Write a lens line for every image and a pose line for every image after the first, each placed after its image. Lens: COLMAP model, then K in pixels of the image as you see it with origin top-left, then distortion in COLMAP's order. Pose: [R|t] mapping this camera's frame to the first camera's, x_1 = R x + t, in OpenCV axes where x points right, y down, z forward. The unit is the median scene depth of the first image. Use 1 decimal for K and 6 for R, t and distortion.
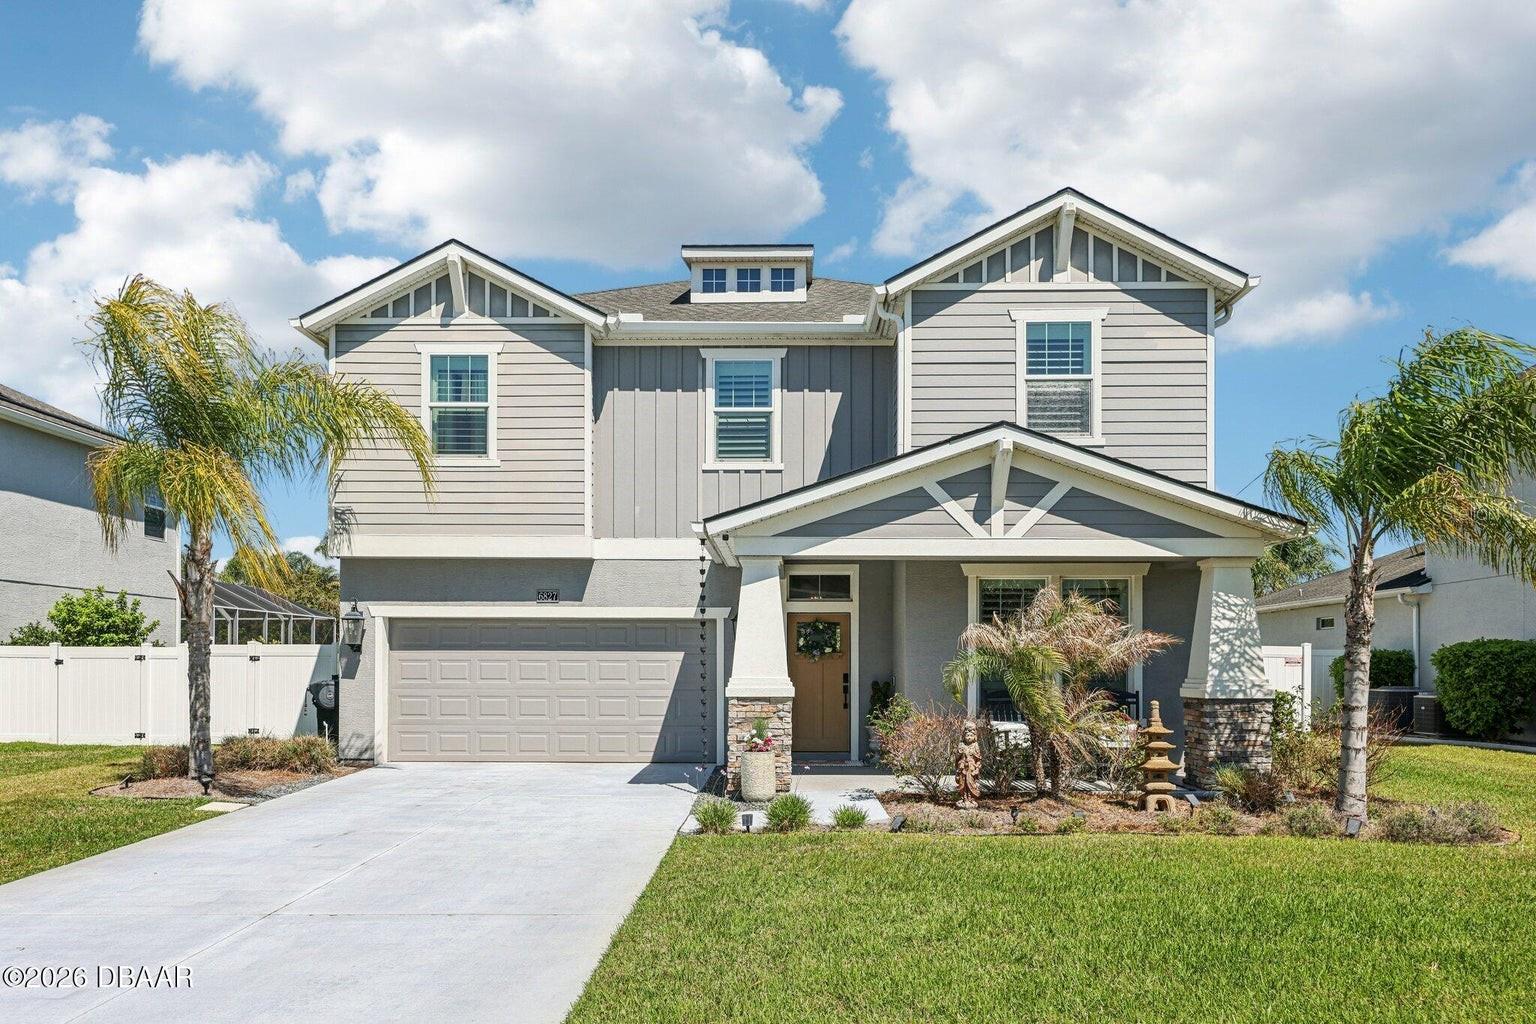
lens RADIAL K [[1039.1, 0, 775.0], [0, 1039.1, 512.7], [0, 0, 1]] dist [0.013409, 0.003160]
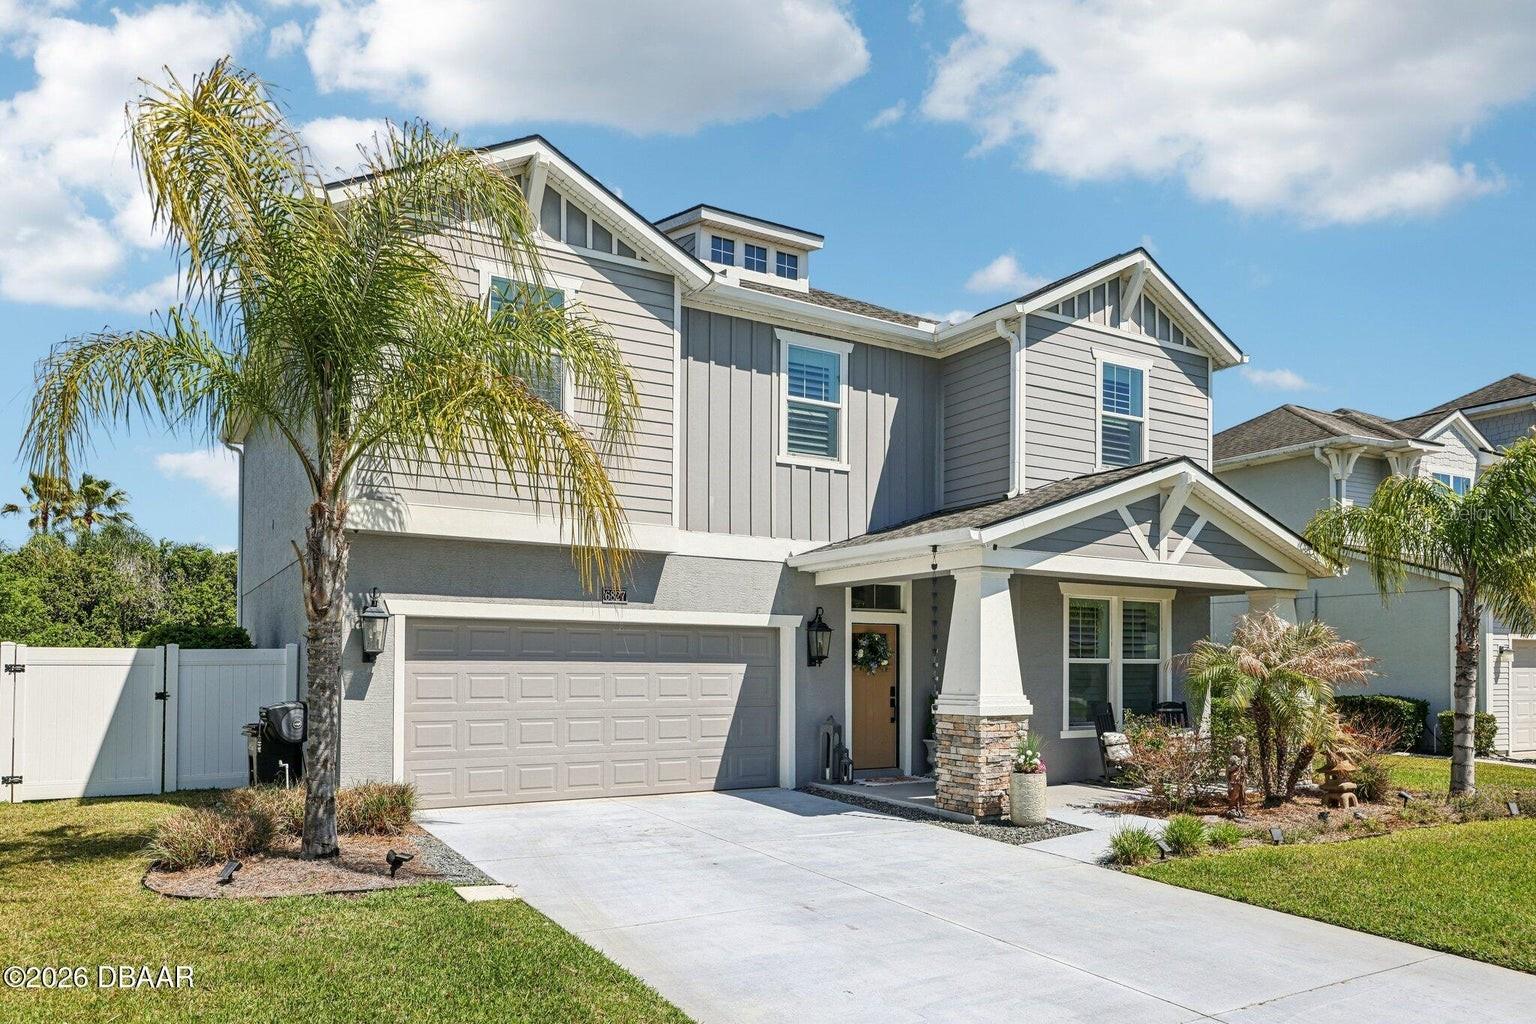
lens RADIAL K [[1039.1, 0, 770.8], [0, 1039.1, 513.0], [0, 0, 1]] dist [0.013409, 0.003160]
pose [[0.843175, 0.080344, 0.531603, -0.556997], [-0.080756, 0.996480, -0.022517, 0.023615], [-0.531540, -0.023945, 0.846694, 0.238714]]
